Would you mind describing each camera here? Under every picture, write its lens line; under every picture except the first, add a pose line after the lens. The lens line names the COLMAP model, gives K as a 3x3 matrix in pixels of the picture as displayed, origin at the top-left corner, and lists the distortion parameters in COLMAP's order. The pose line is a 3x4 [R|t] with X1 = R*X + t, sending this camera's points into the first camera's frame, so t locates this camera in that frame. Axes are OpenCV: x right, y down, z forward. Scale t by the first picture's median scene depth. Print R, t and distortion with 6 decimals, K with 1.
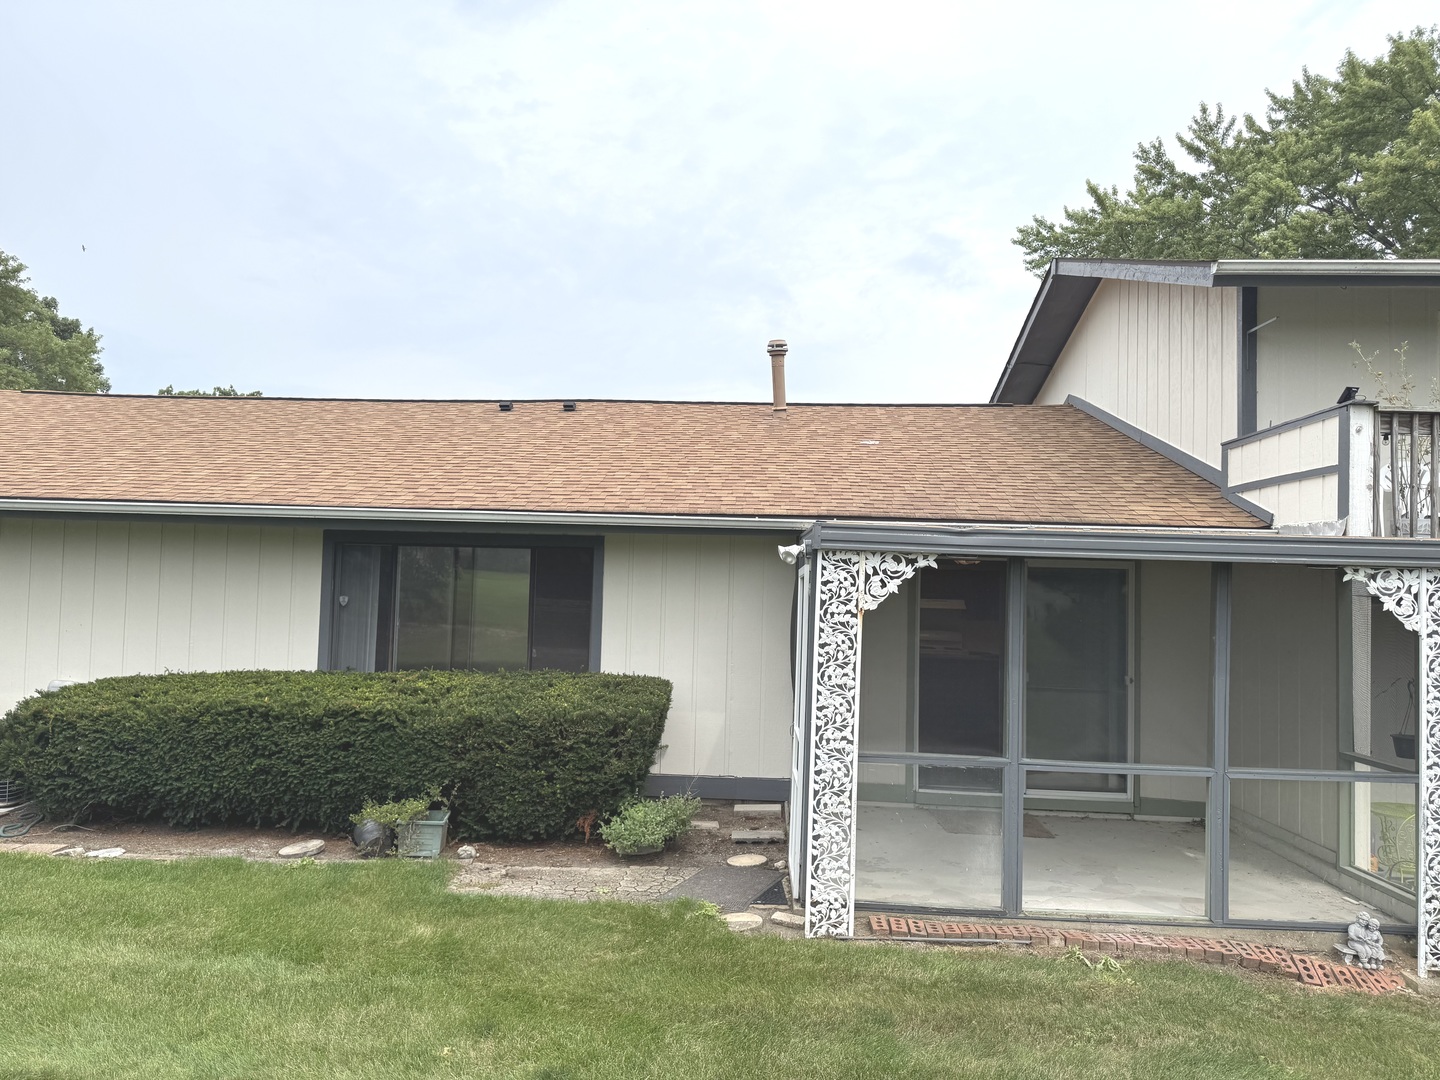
lens RADIAL K [[1019.9, 0, 727.3], [0, 1019.9, 547.7], [0, 0, 1]] dist [0.056344, -0.064445]
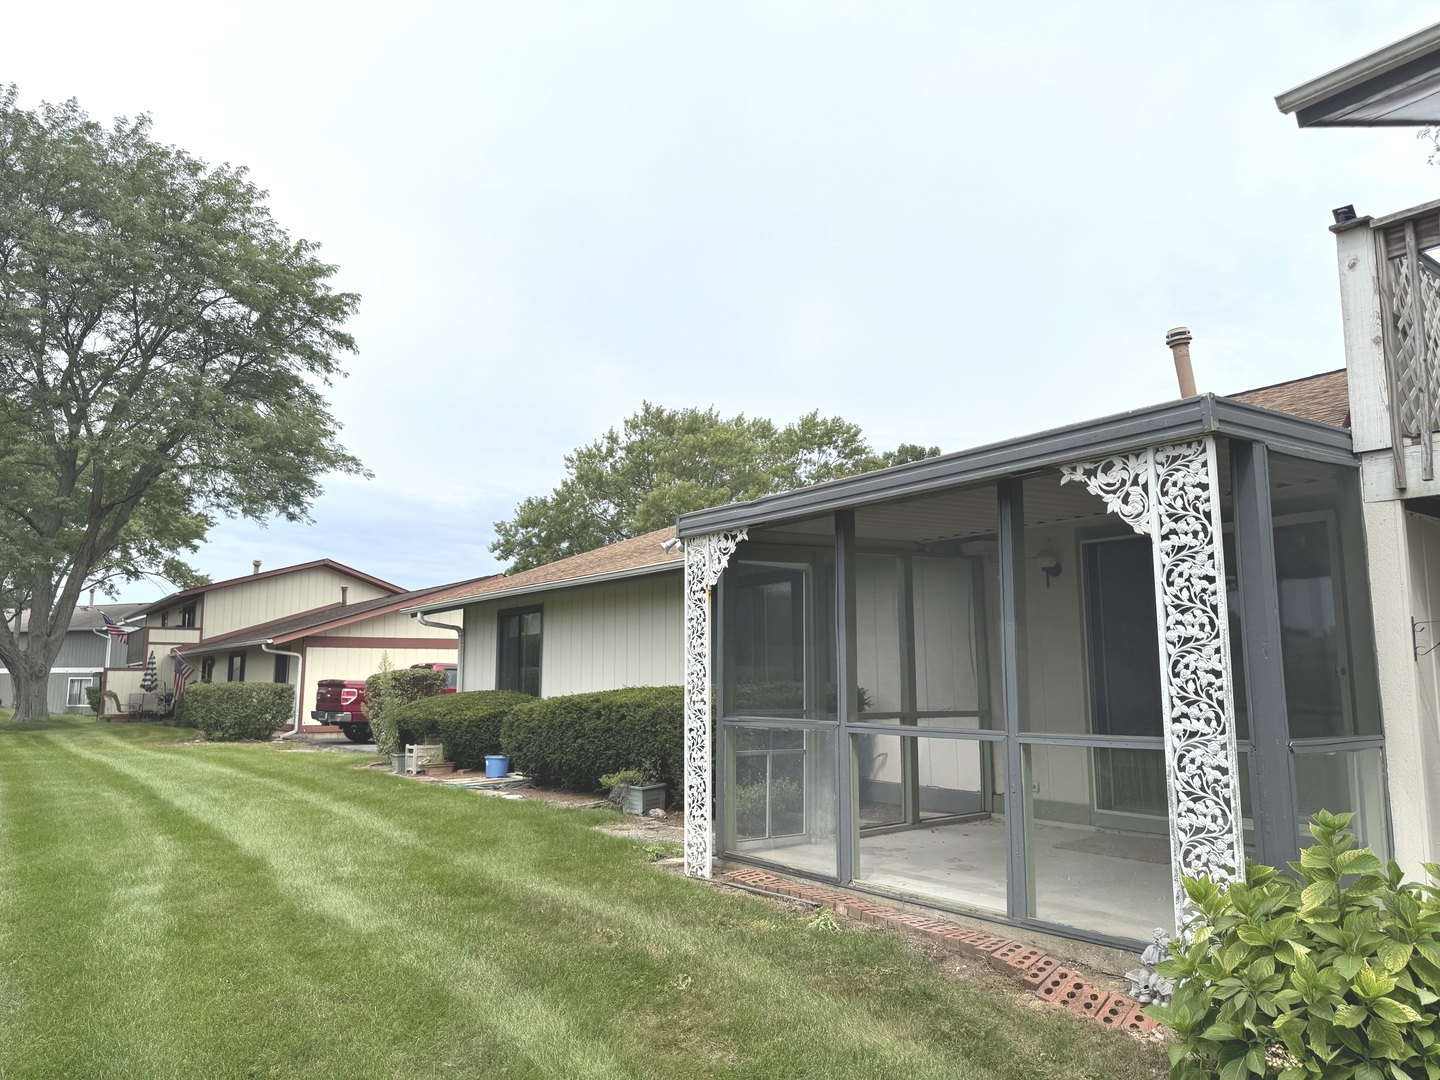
lens RADIAL K [[1019.9, 0, 727.3], [0, 1019.9, 547.7], [0, 0, 1]] dist [0.056344, -0.064445]
pose [[0.630362, -0.132364, -0.764934, 0.851055], [0.055157, 0.990503, -0.125942, 0.136483], [0.774340, 0.037198, 0.631676, 0.250697]]
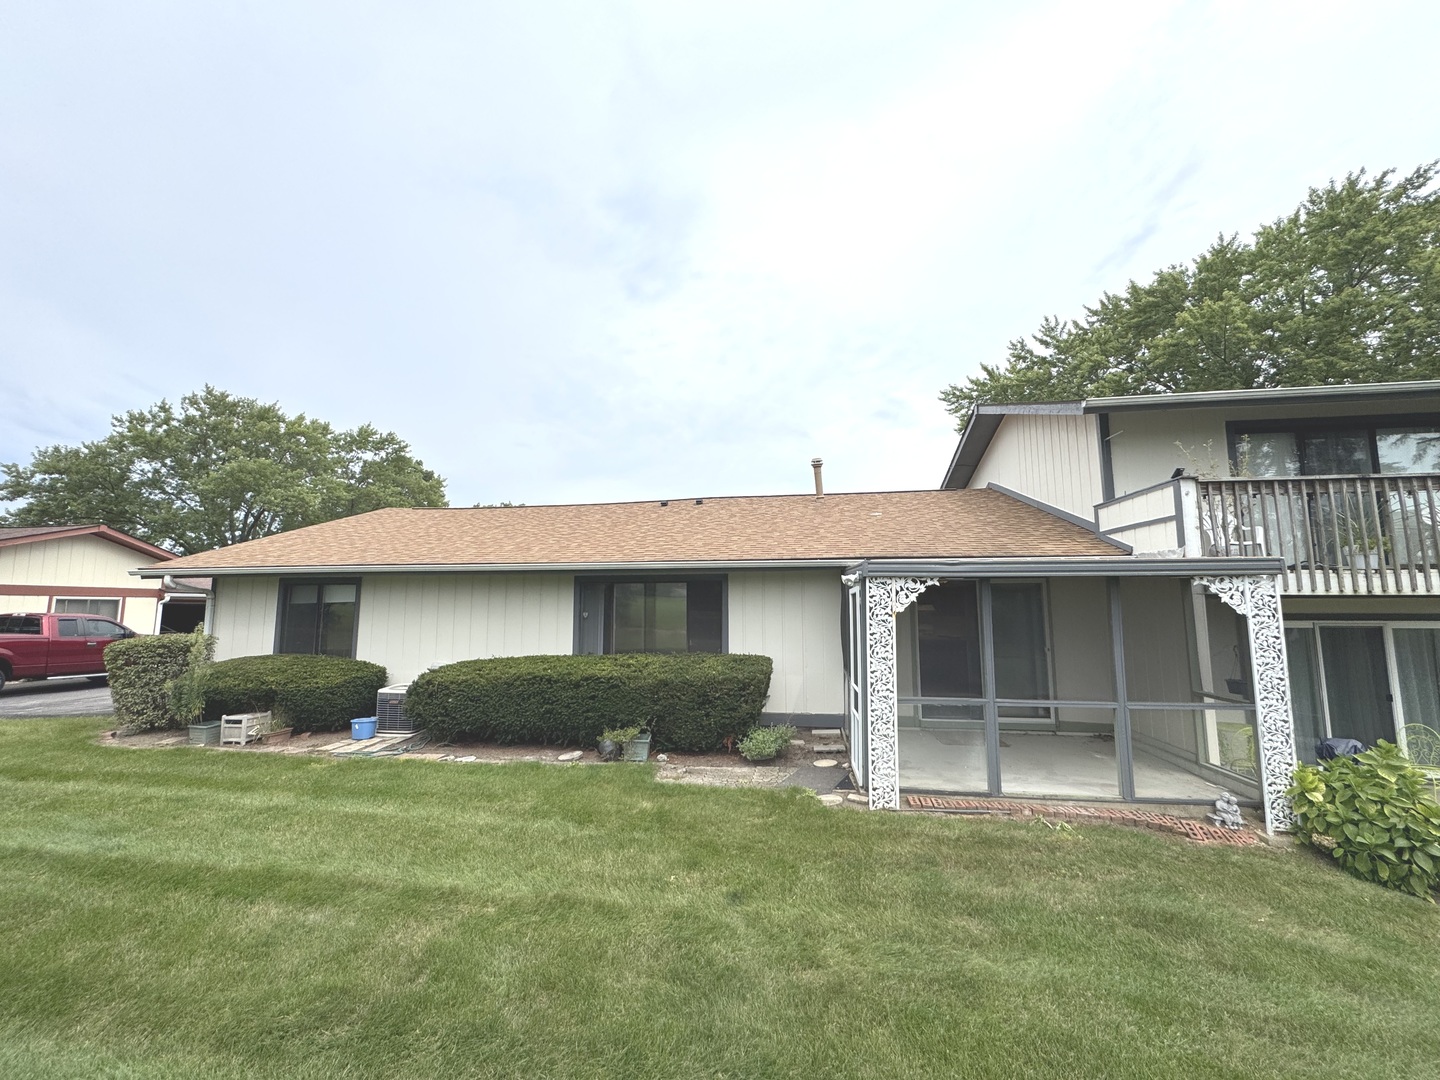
lens RADIAL K [[576.0, 0, 720.0], [0, 576.0, 540.0], [0, 0, 1]] dist [-0.003583, 0.000040]
pose [[0.995058, -0.040184, -0.090805, -0.054162], [0.033726, 0.996865, -0.071569, 0.000803], [0.093397, 0.068153, 0.993294, 0.015814]]
